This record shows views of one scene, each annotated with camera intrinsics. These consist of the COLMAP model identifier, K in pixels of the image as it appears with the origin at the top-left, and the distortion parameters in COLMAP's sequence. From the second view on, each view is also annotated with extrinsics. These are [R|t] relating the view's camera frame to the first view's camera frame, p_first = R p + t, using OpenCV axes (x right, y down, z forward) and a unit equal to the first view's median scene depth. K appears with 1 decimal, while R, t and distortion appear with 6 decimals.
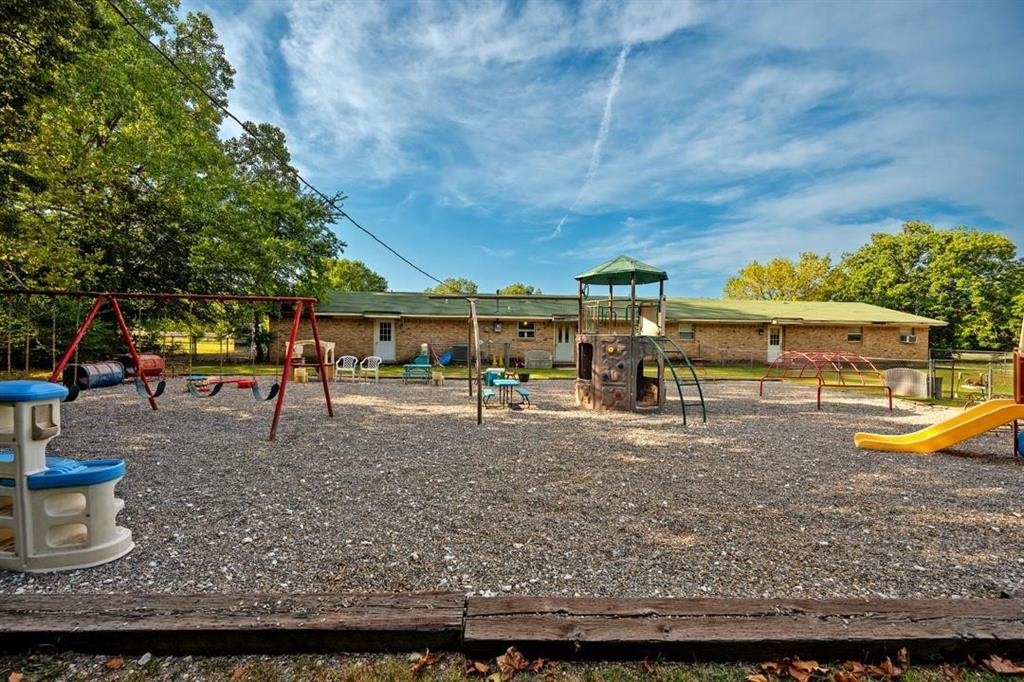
lens RADIAL K [[411.0, 0, 511.9], [0, 411.0, 352.6], [0, 0, 1]] dist [0.000484, -0.000245]
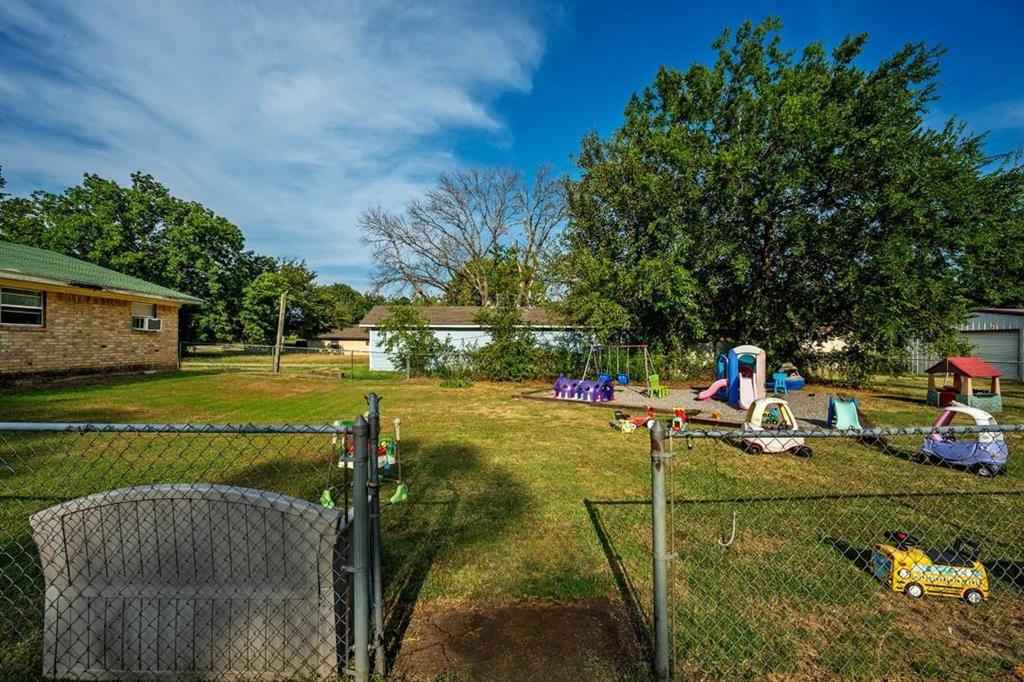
lens RADIAL K [[401.7, 0, 508.5], [0, 401.7, 339.2], [0, 0, 1]] dist [-0.002083, -0.000005]
pose [[0.054585, 0.001531, 0.998508, 0.270450], [0.011218, 0.999935, -0.002146, -0.004016], [-0.998446, 0.011319, 0.054564, 0.289880]]
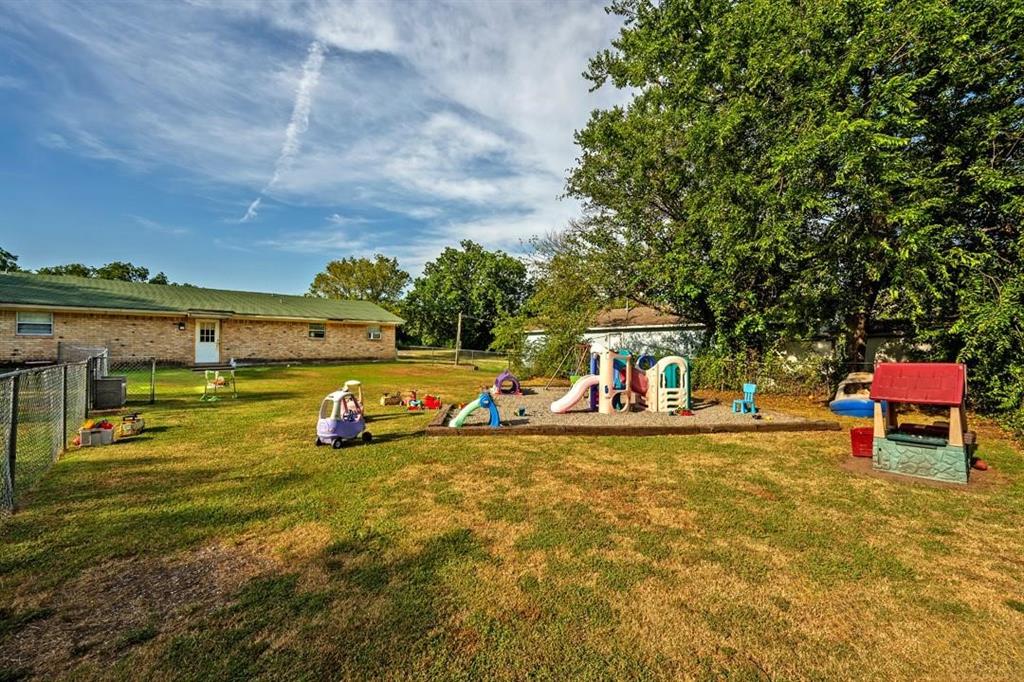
lens RADIAL K [[396.4, 0, 512.3], [0, 396.4, 333.8], [0, 0, 1]] dist [-0.002632, -0.000118]
pose [[0.783127, 0.009815, 0.621784, 0.359555], [0.017239, 0.999149, -0.037484, 0.003179], [-0.621623, 0.040074, 0.782291, -0.009360]]
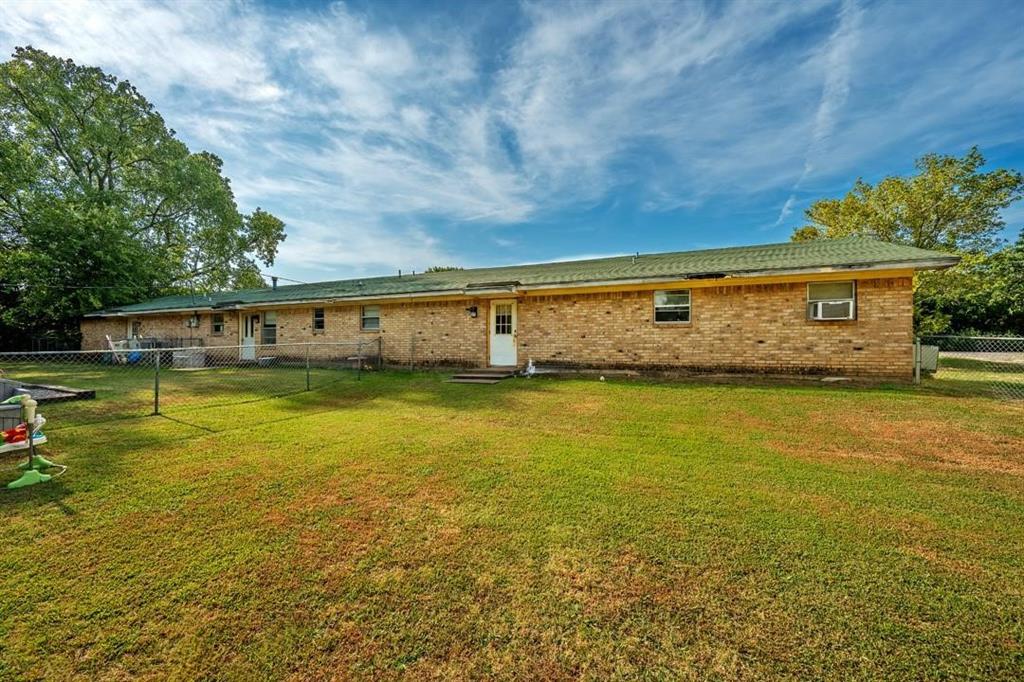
lens RADIAL K [[387.5, 0, 511.9], [0, 387.5, 345.2], [0, 0, 1]] dist [-0.000286, 0.000086]
pose [[0.873206, -0.009303, -0.487262, 0.519619], [0.000688, 0.999840, -0.017856, 0.003184], [0.487350, 0.015257, 0.873073, 0.317487]]
